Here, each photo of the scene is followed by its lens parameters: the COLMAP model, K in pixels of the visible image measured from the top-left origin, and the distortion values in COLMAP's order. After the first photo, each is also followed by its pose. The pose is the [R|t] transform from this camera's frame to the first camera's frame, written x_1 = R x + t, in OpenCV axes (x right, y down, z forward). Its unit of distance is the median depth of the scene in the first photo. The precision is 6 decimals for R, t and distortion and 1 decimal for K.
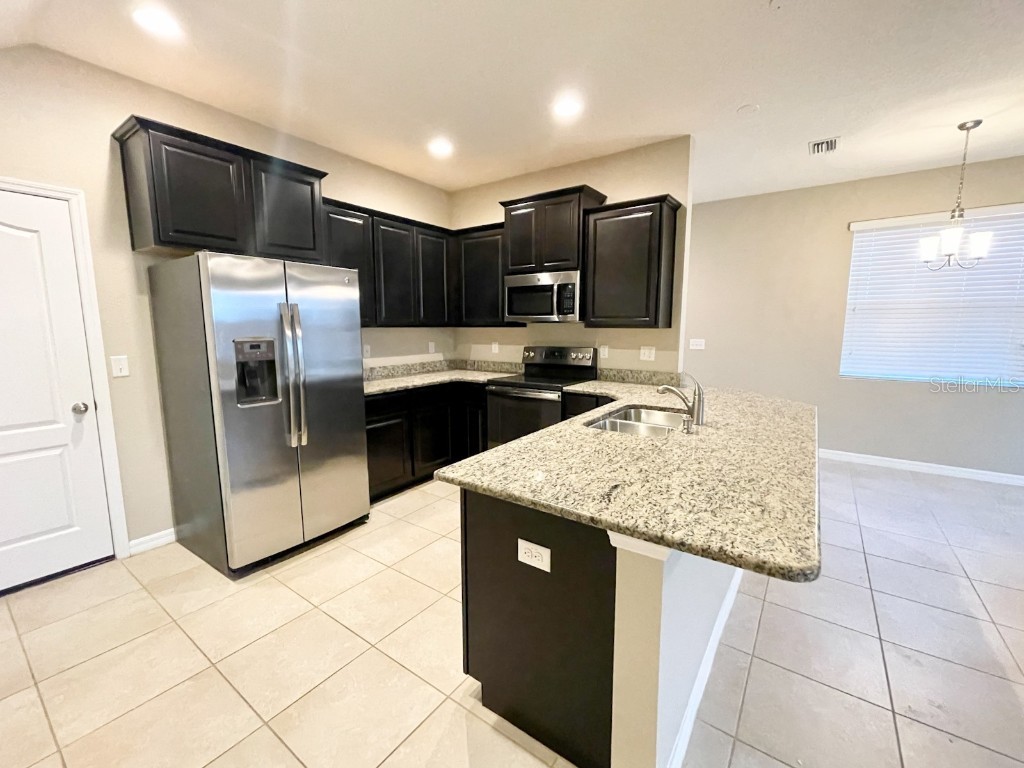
lens RADIAL K [[421.7, 0, 512.0], [0, 421.7, 384.0], [0, 0, 1]] dist [0.001584, 0.000151]
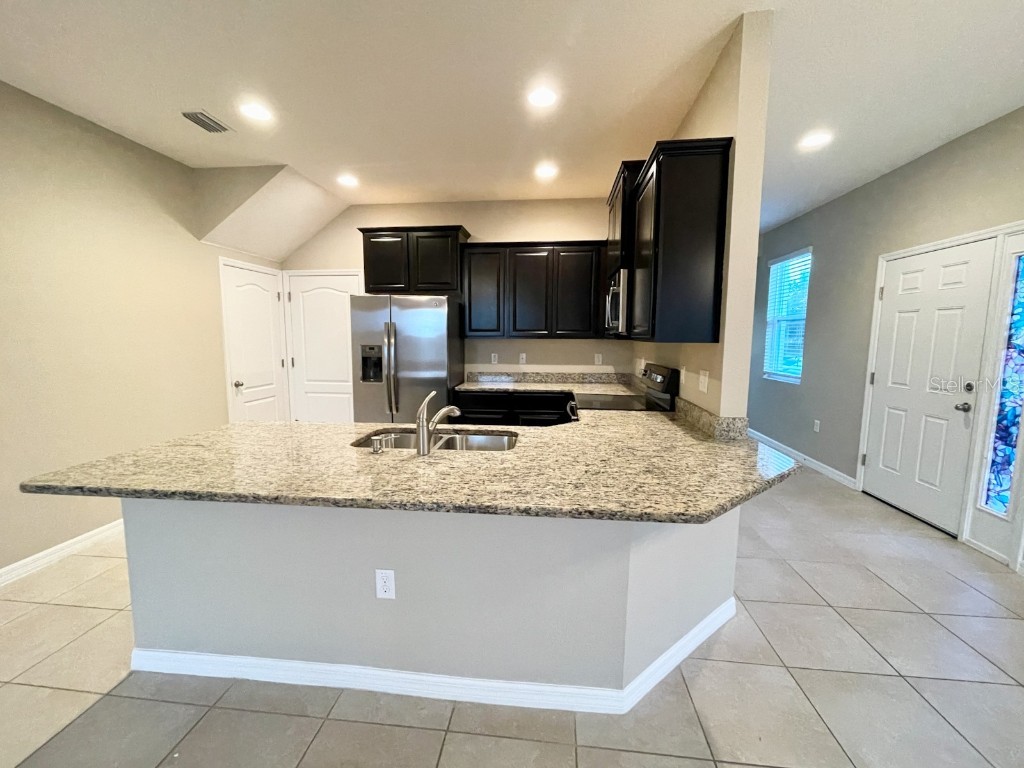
lens RADIAL K [[421.7, 0, 512.0], [0, 421.7, 384.0], [0, 0, 1]] dist [0.001584, 0.000151]
pose [[0.494498, 0.103180, -0.863033, 0.784194], [-0.125457, 0.991004, 0.046596, -0.067676], [0.860077, 0.085232, 0.502995, 0.455004]]
